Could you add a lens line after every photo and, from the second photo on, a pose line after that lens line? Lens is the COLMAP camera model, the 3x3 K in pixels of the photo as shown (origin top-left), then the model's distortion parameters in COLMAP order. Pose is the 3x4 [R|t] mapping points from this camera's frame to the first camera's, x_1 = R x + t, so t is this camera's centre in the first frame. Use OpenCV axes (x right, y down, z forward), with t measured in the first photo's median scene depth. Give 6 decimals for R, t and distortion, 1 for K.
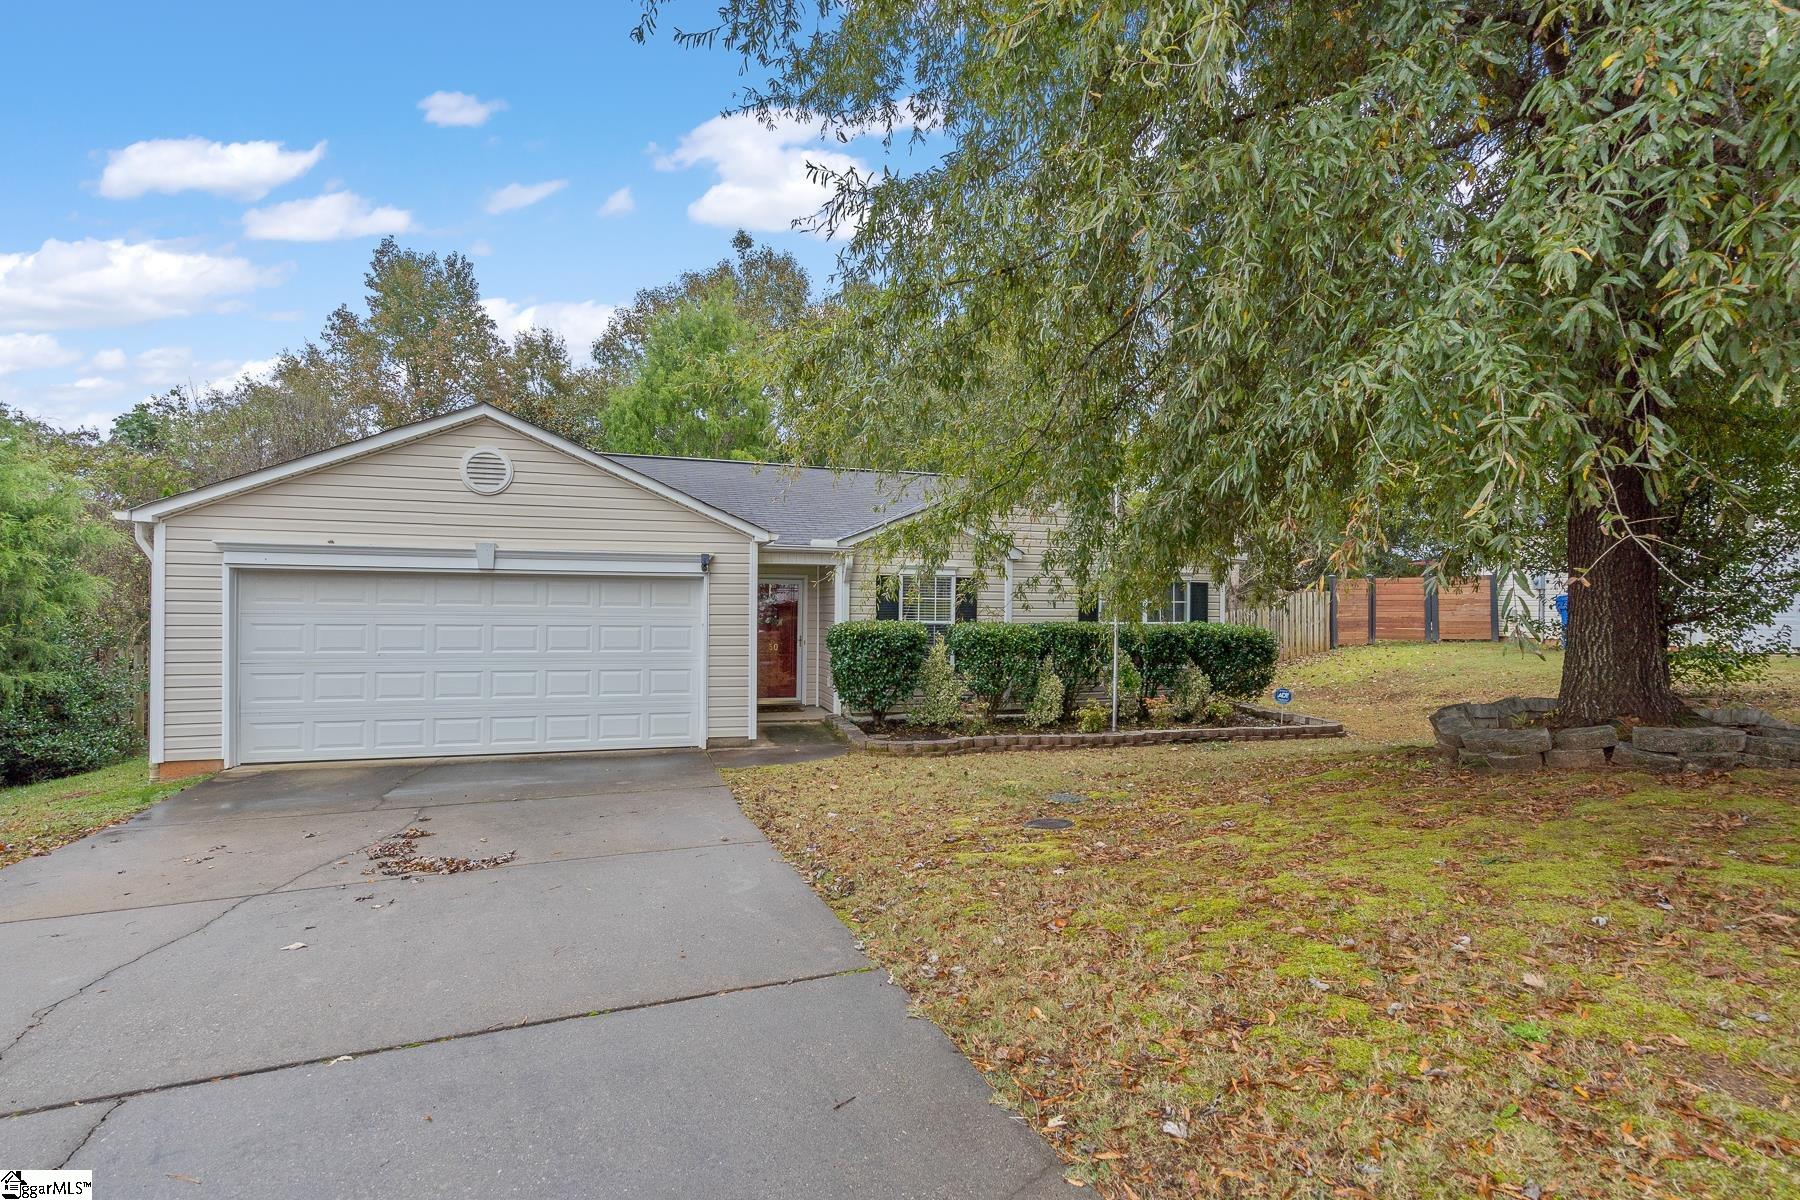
lens RADIAL K [[817.0, 0, 912.2], [0, 817.0, 595.2], [0, 0, 1]] dist [-0.002482, 0.001811]
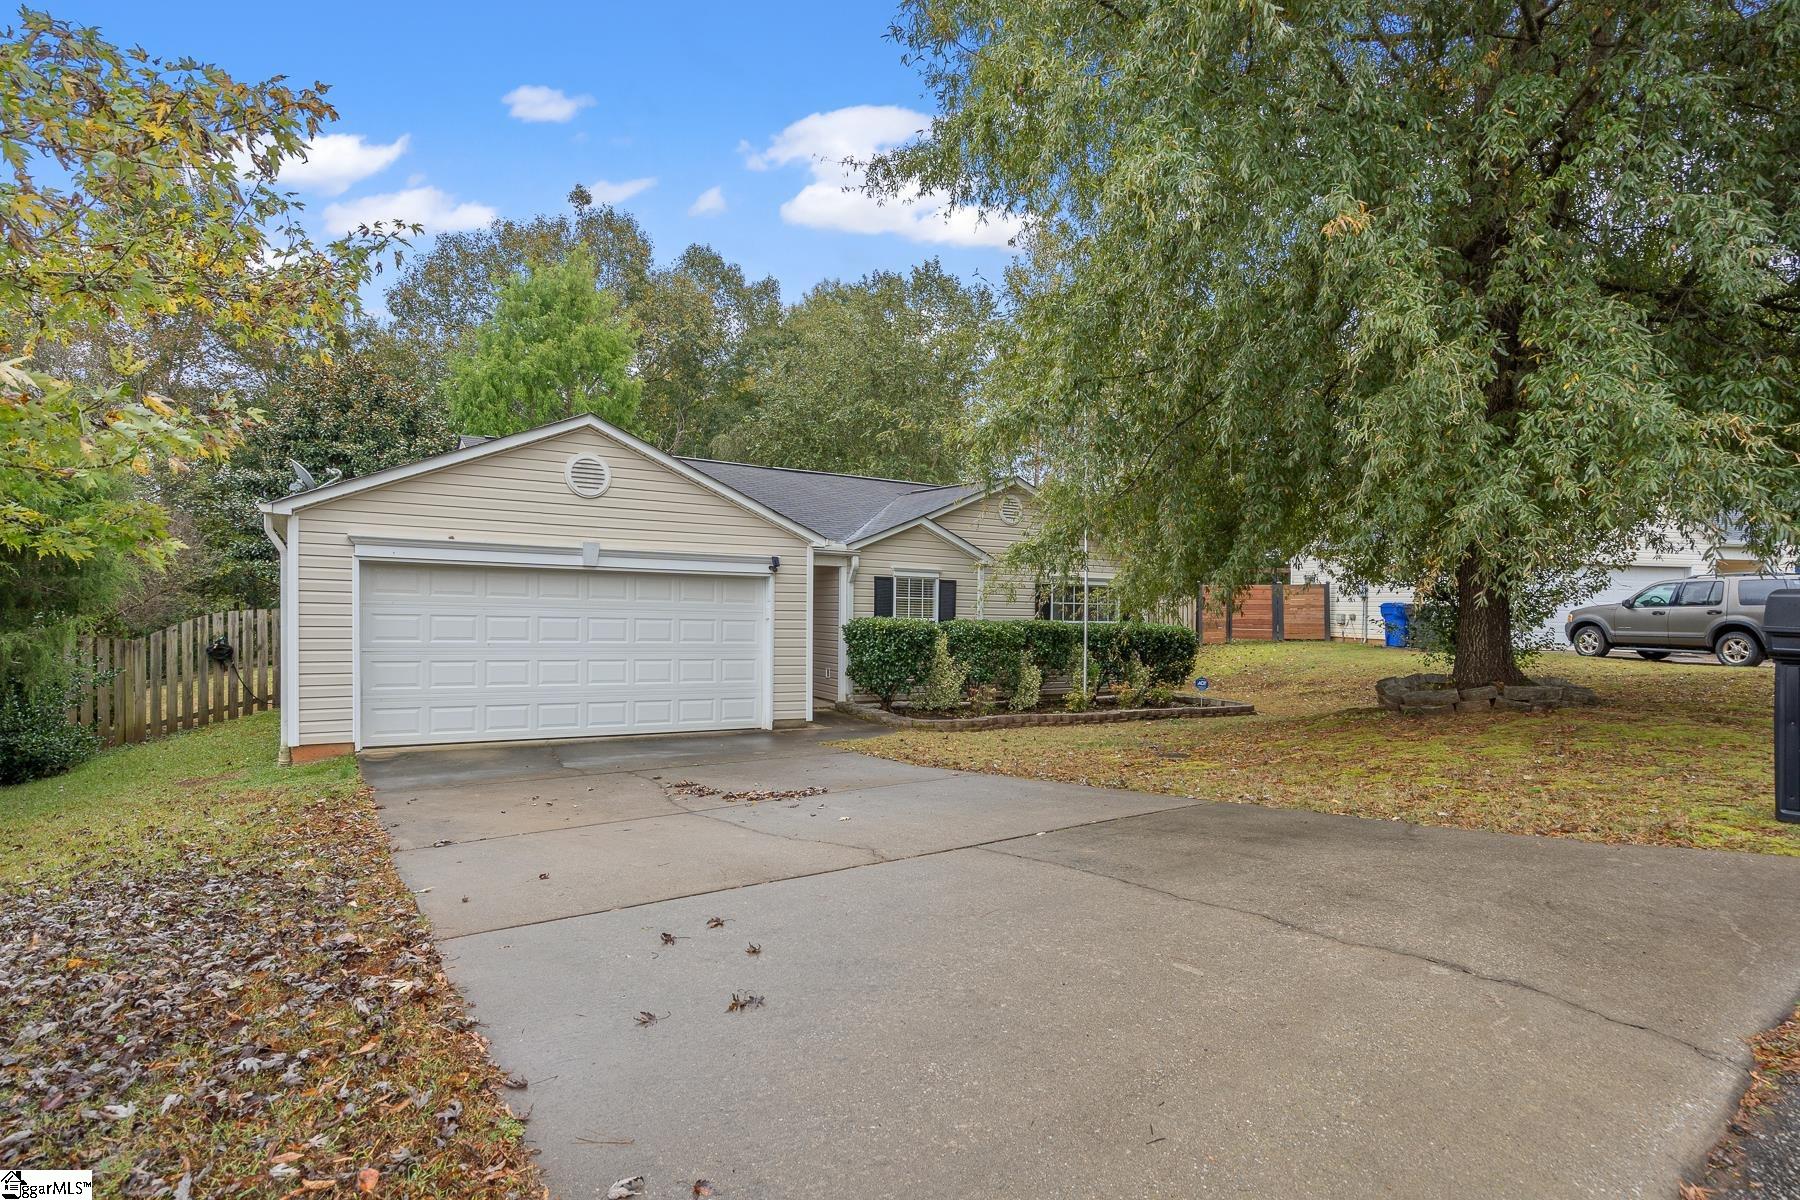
lens RADIAL K [[922.0, 0, 887.8], [0, 922.0, 594.4], [0, 0, 1]] dist [0.005842, 0.001585]
pose [[0.972251, 0.016218, 0.233375, -0.365141], [-0.017012, 0.999854, 0.001391, -0.002550], [-0.233319, -0.005323, 0.972386, -0.249724]]
